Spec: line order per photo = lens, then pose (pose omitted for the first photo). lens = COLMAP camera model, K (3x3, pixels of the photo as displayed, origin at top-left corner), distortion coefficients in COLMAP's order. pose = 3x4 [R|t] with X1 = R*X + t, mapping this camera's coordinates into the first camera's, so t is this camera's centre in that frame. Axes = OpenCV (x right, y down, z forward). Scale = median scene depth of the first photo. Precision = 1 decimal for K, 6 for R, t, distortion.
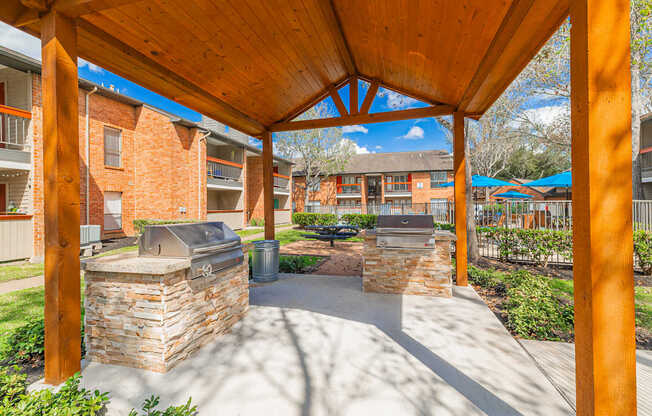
lens RADIAL K [[304.9, 0, 322.0], [0, 304.9, 206.9], [0, 0, 1]] dist [-0.001787, -0.000311]
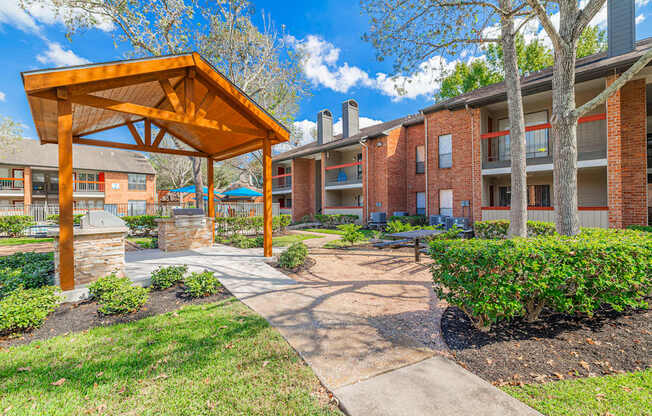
lens RADIAL K [[304.9, 0, 322.0], [0, 304.9, 206.9], [0, 0, 1]] dist [-0.001787, -0.000311]
pose [[0.564177, 0.009510, 0.825599, -0.105401], [-0.002323, 0.999948, -0.009931, 0.004001], [-0.825650, 0.003685, 0.564170, -0.097381]]
